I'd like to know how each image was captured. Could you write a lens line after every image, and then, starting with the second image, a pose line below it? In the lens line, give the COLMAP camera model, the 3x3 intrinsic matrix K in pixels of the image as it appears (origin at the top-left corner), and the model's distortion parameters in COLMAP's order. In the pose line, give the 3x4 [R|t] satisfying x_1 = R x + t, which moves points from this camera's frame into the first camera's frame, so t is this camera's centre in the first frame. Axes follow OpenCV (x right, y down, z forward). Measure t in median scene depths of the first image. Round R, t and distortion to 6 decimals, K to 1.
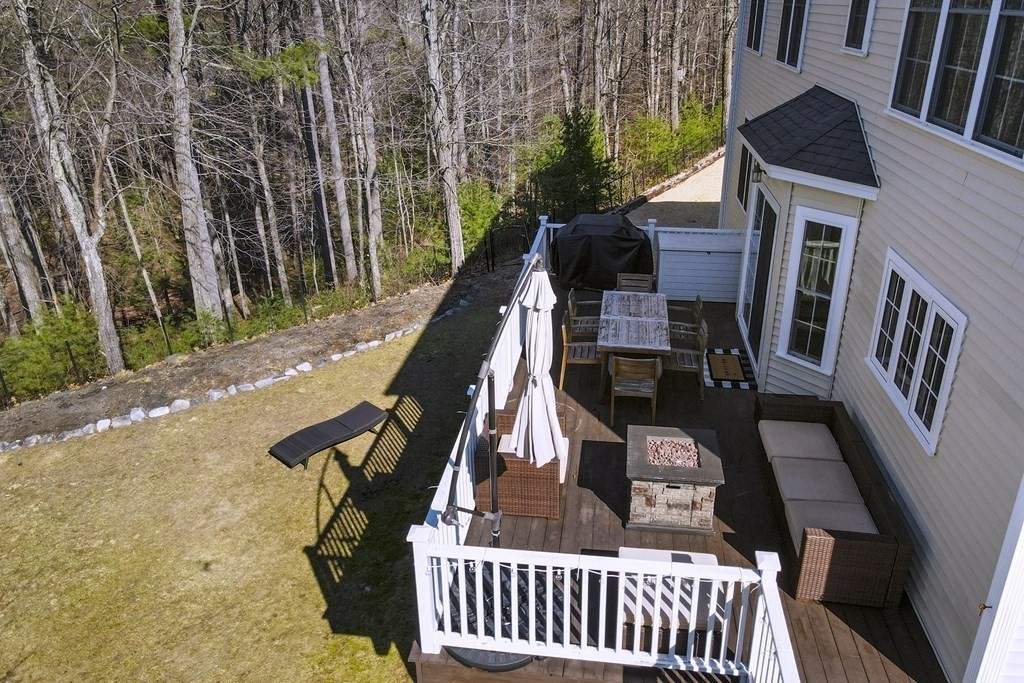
lens RADIAL K [[760.9, 0, 527.8], [0, 760.9, 311.6], [0, 0, 1]] dist [0.003386, 0.002225]
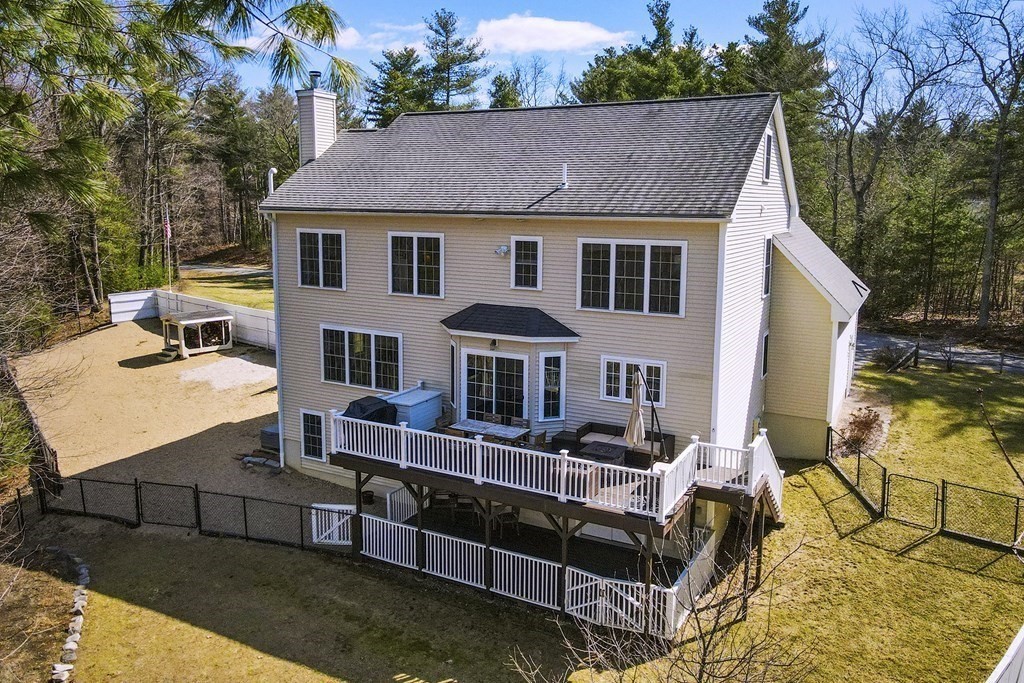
lens RADIAL K [[760.9, 0, 527.8], [0, 760.9, 311.6], [0, 0, 1]] dist [0.003386, 0.002225]
pose [[0.355381, -0.119492, 0.927052, -0.953285], [0.344107, 0.938867, -0.010897, -0.129923], [-0.869077, 0.322878, 0.374774, 0.069943]]
